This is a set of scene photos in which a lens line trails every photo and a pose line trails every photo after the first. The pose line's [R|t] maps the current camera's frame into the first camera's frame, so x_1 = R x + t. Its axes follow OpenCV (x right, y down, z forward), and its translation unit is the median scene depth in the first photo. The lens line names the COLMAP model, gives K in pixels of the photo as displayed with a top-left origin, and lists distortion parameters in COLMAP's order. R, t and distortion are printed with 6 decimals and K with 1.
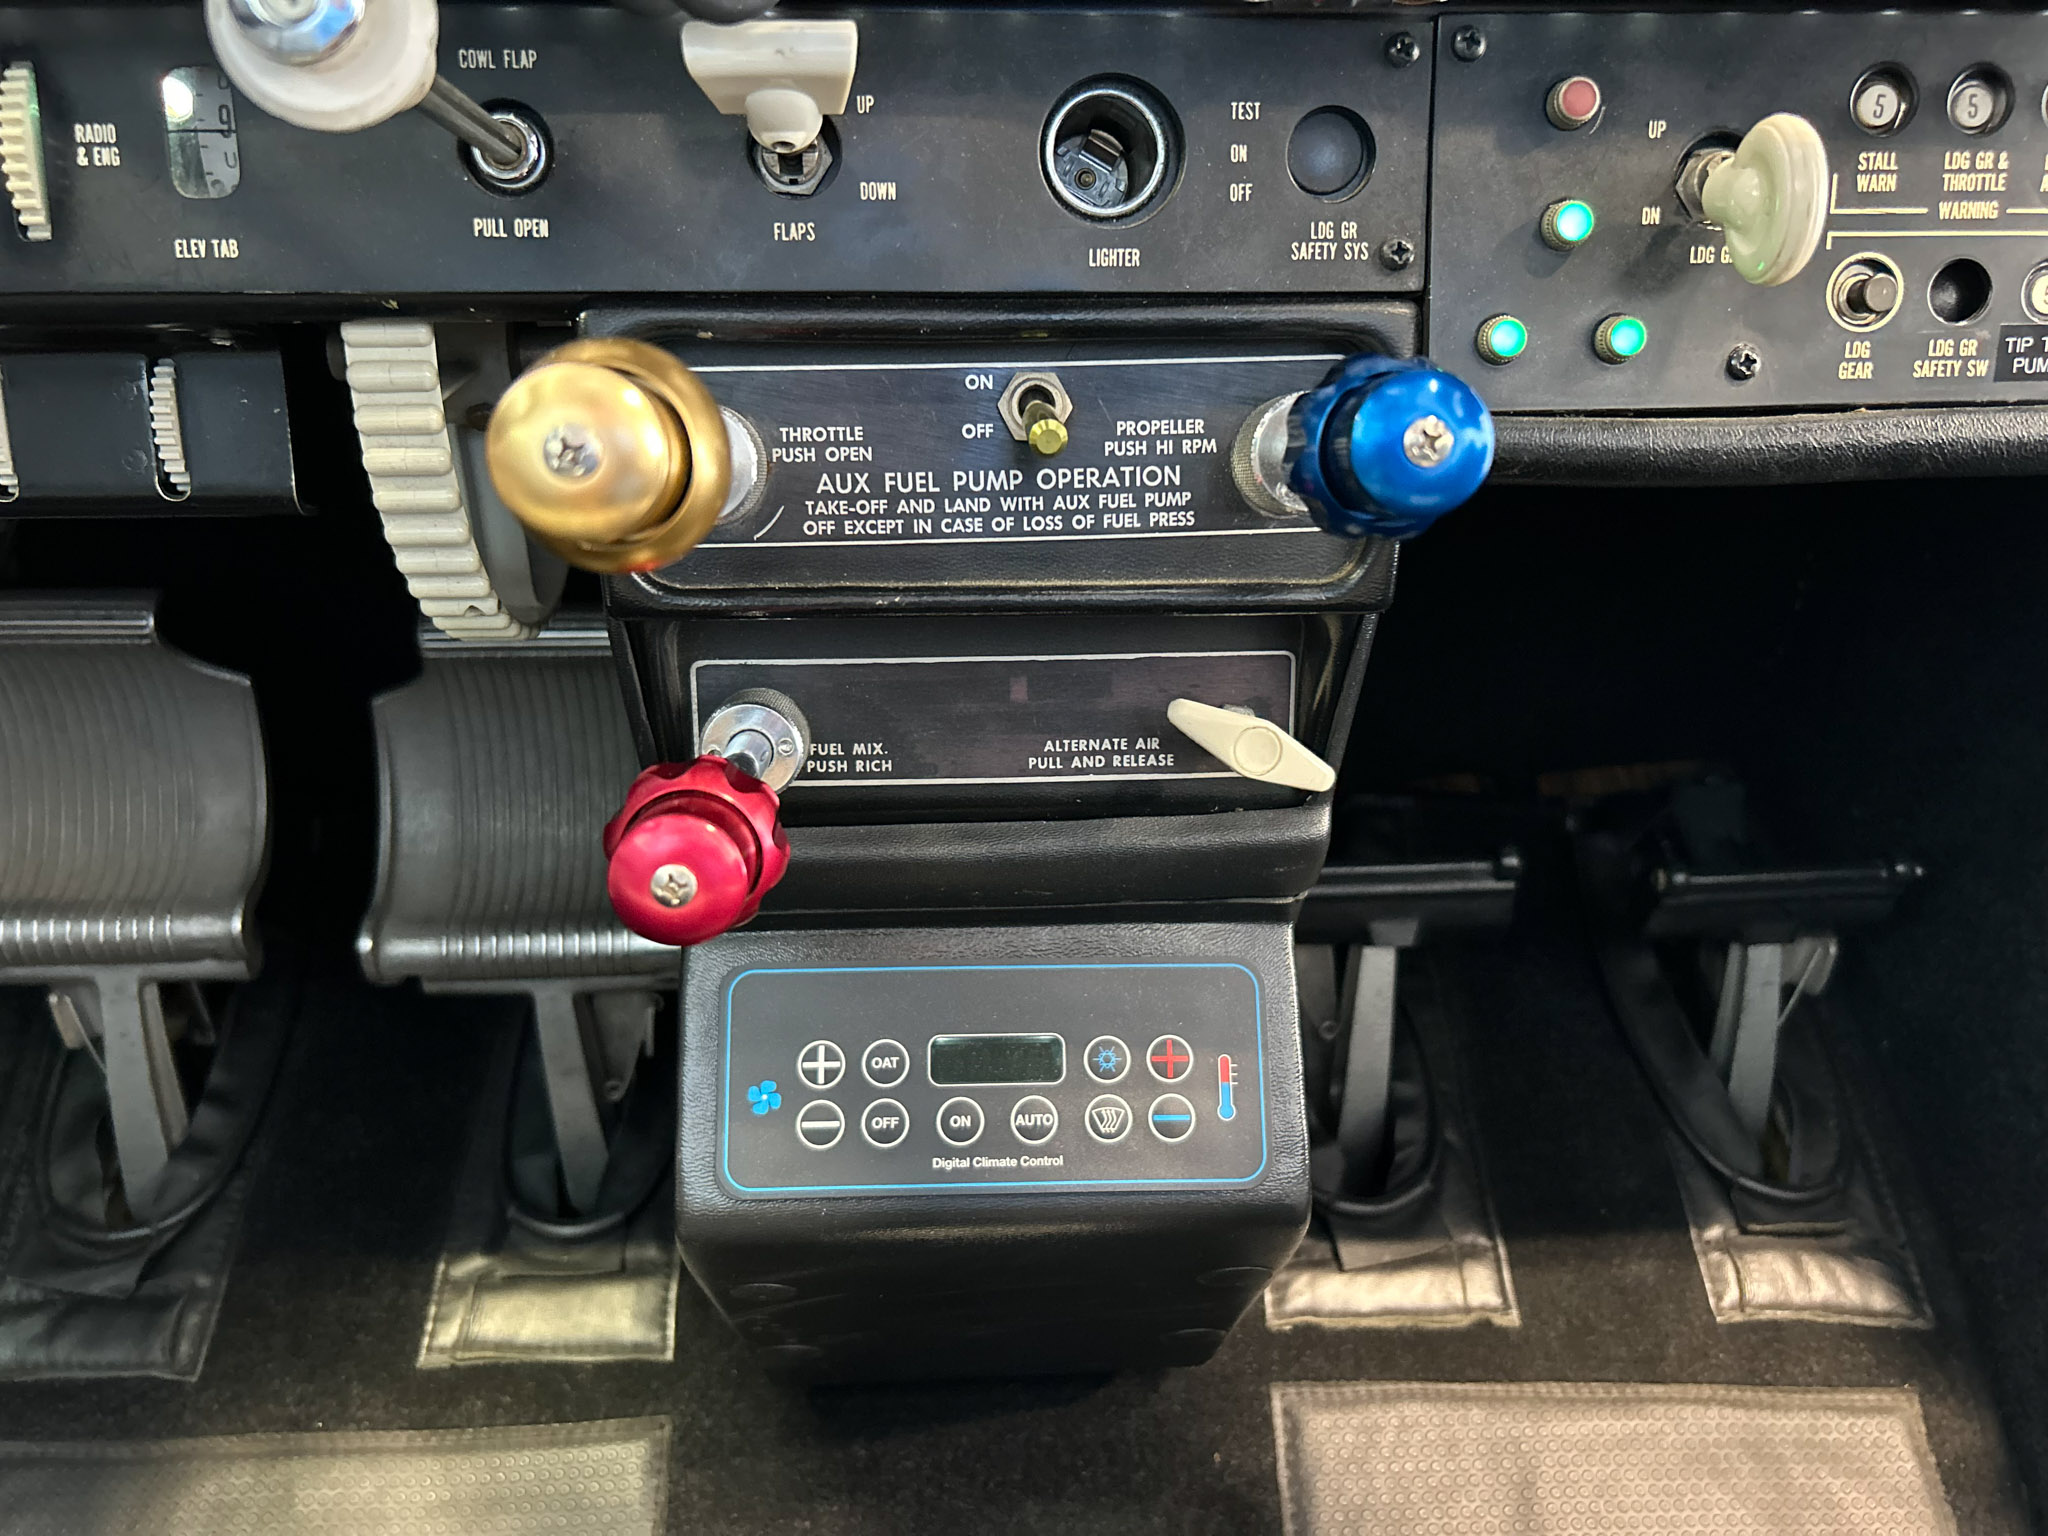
lens RADIAL K [[1580.4, 0, 1030.0], [0, 1580.4, 762.8], [0, 0, 1]] dist [0.053690, -0.073686]
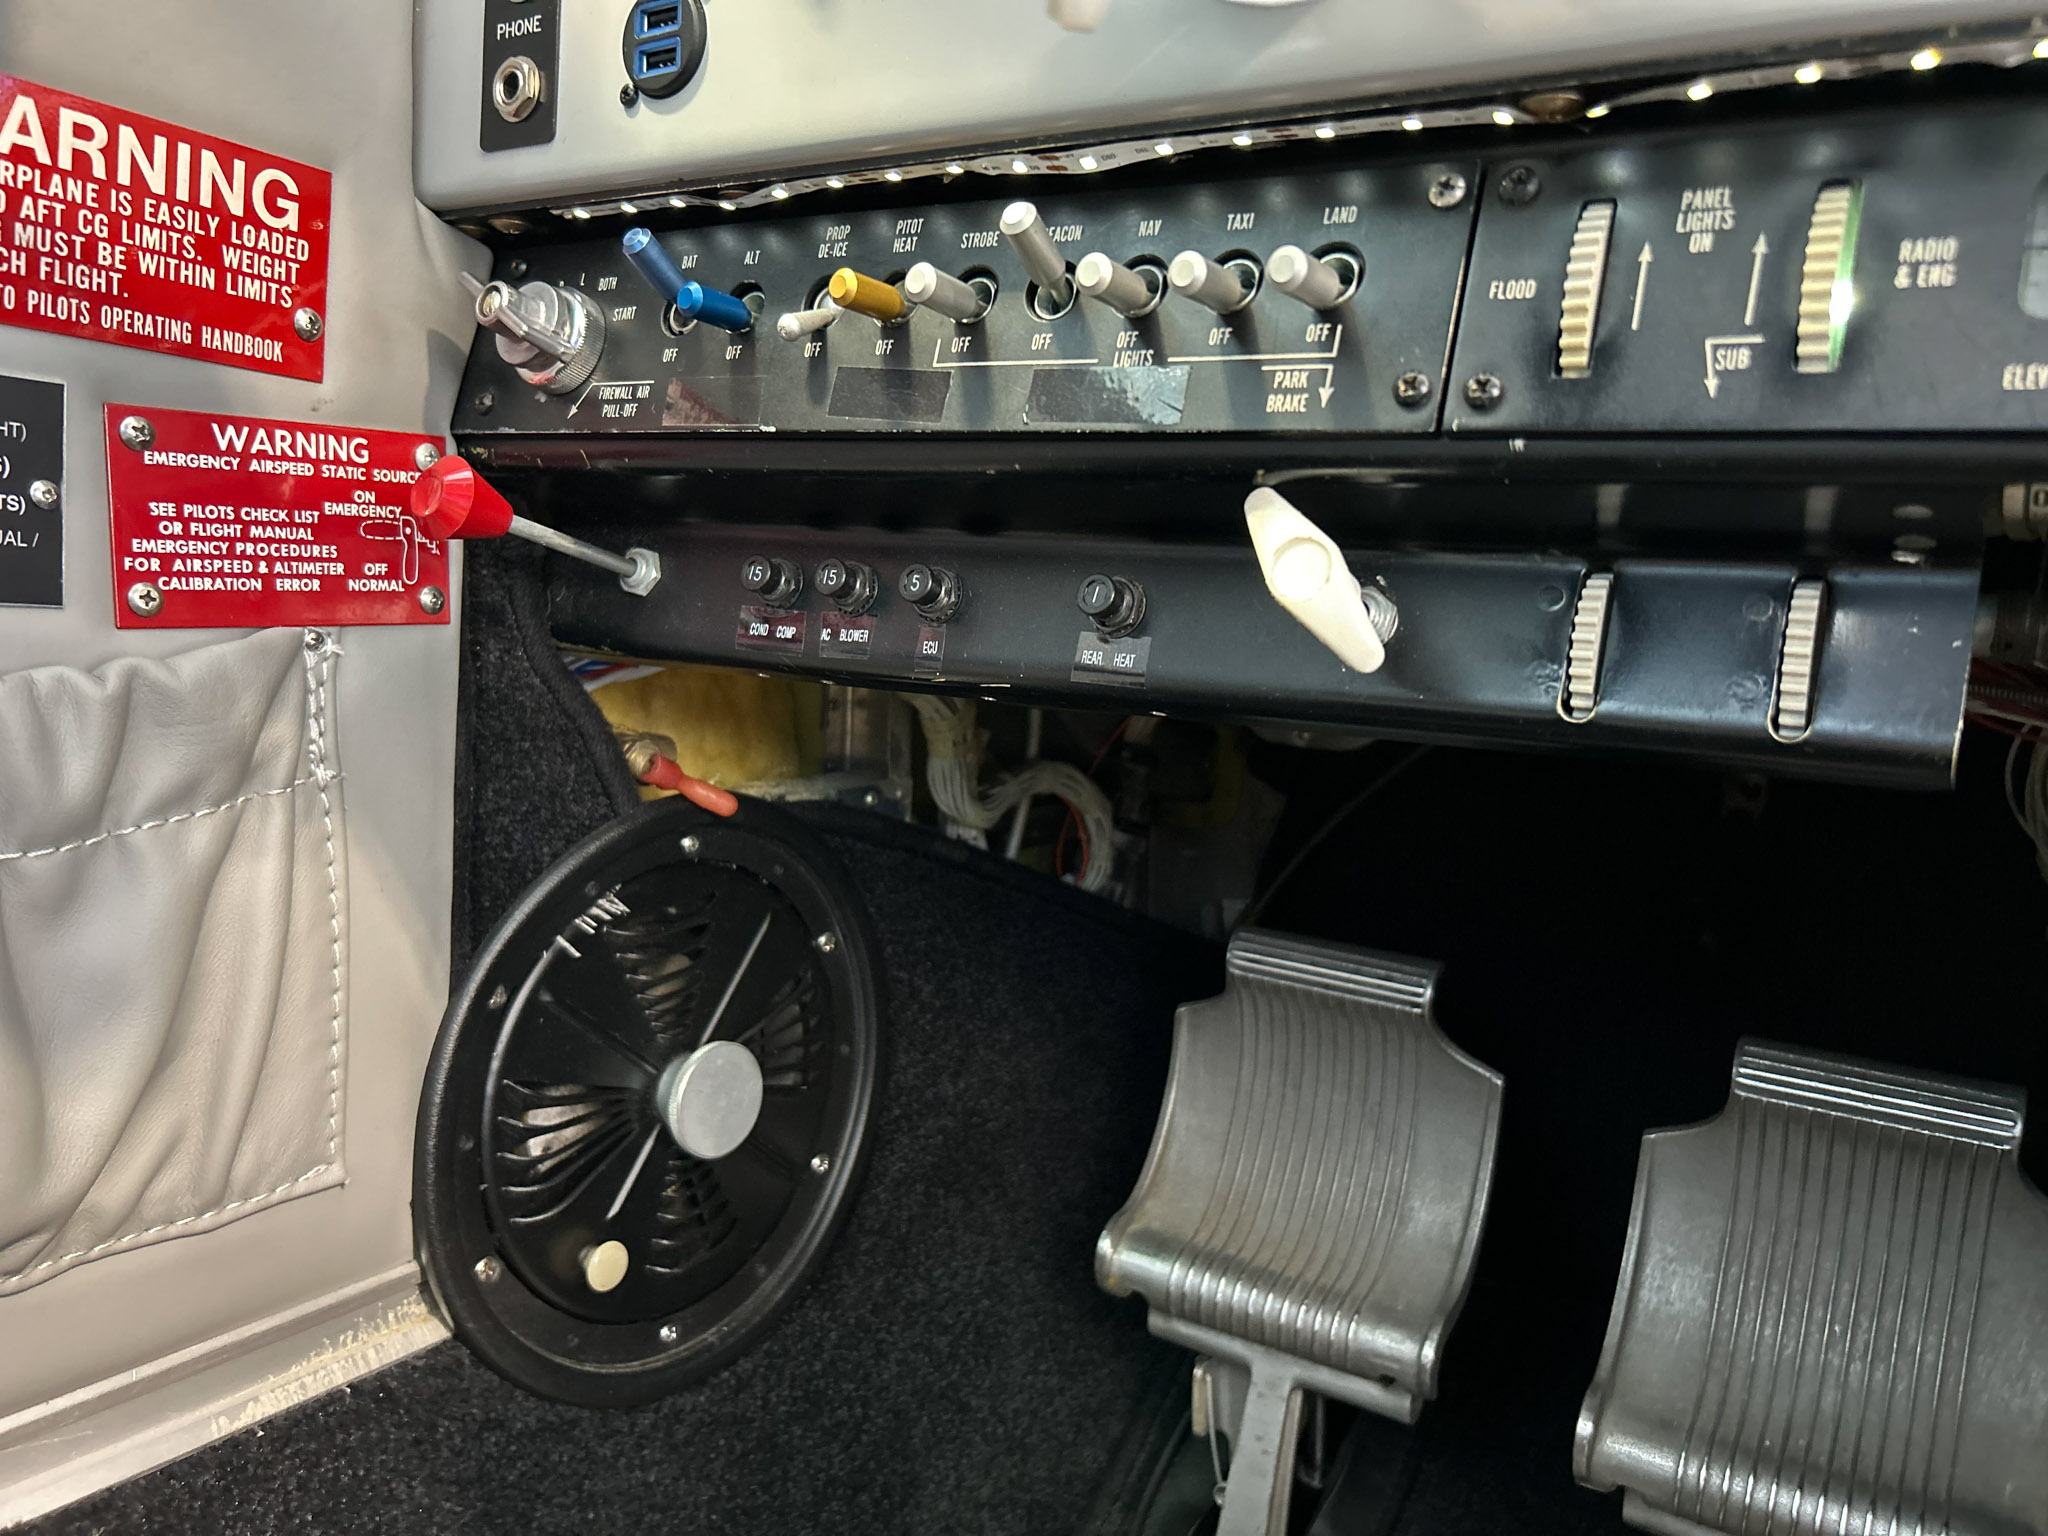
lens RADIAL K [[1580.4, 0, 1030.0], [0, 1580.4, 762.8], [0, 0, 1]] dist [0.053690, -0.073686]
pose [[0.809298, 0.108615, -0.577268, -0.410407], [-0.302382, 0.919573, -0.250902, 0.176294], [0.503588, 0.377610, 0.777052, 0.201727]]
